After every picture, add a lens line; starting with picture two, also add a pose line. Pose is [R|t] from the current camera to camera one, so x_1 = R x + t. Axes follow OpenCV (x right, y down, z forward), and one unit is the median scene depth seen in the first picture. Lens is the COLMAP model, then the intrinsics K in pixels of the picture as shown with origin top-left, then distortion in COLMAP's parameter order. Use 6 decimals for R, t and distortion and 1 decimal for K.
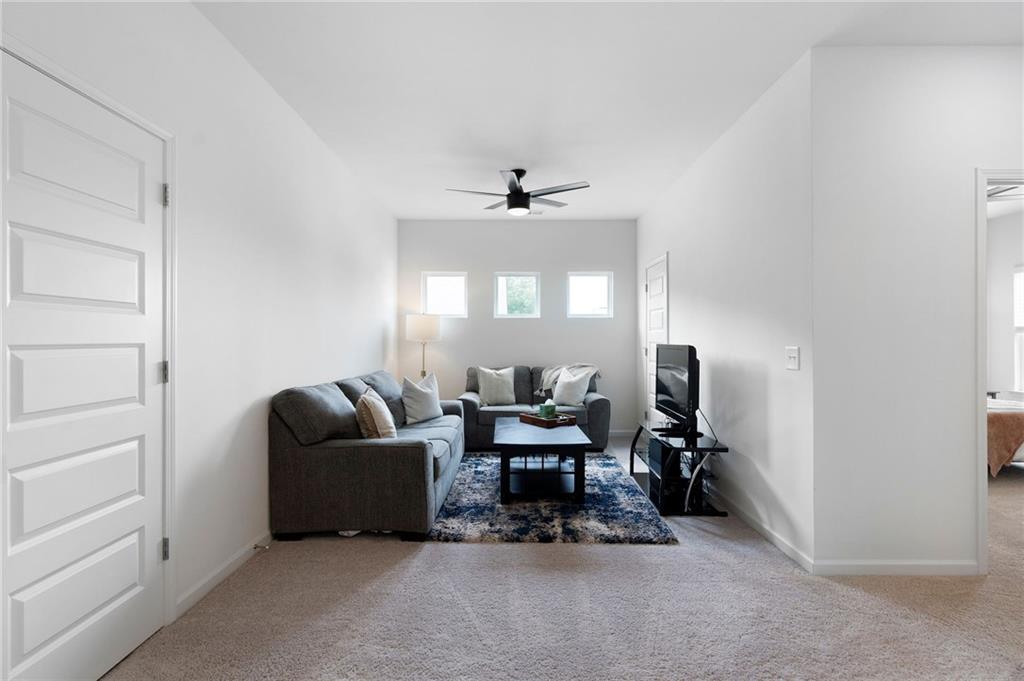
lens RADIAL K [[516.1, 0, 504.8], [0, 516.1, 341.9], [0, 0, 1]] dist [-0.012018, 0.004684]
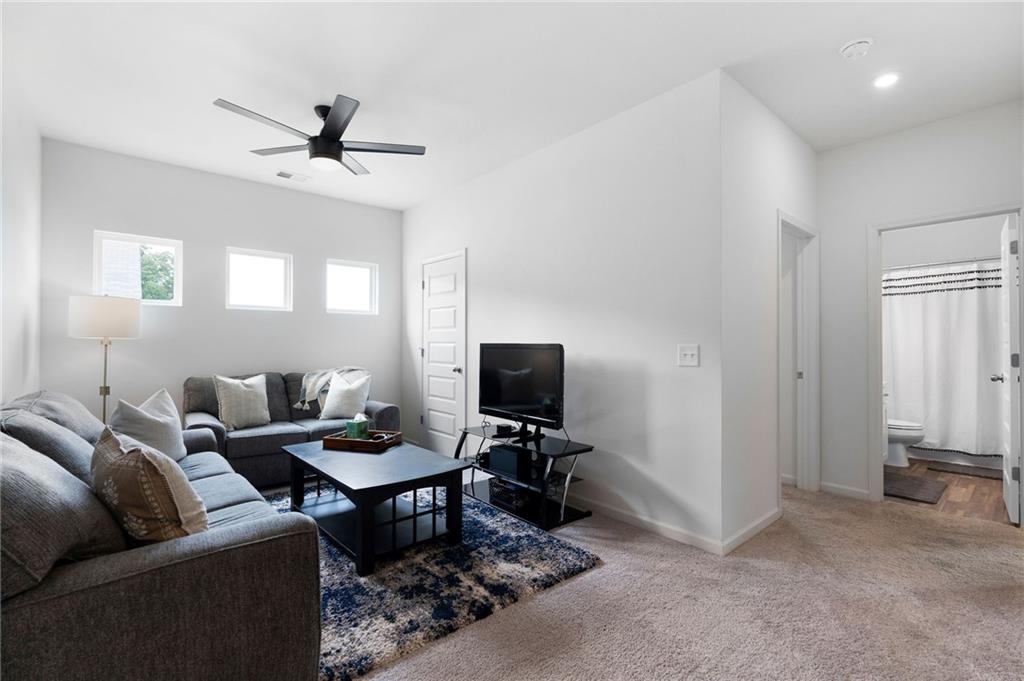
lens RADIAL K [[458.9, 0, 493.4], [0, 458.9, 341.6], [0, 0, 1]] dist [-0.015858, 0.003690]
pose [[0.744429, 0.004306, 0.667688, -0.296720], [-0.000686, 0.999984, -0.005684, 0.006801], [-0.667701, 0.003773, 0.744420, 0.451869]]
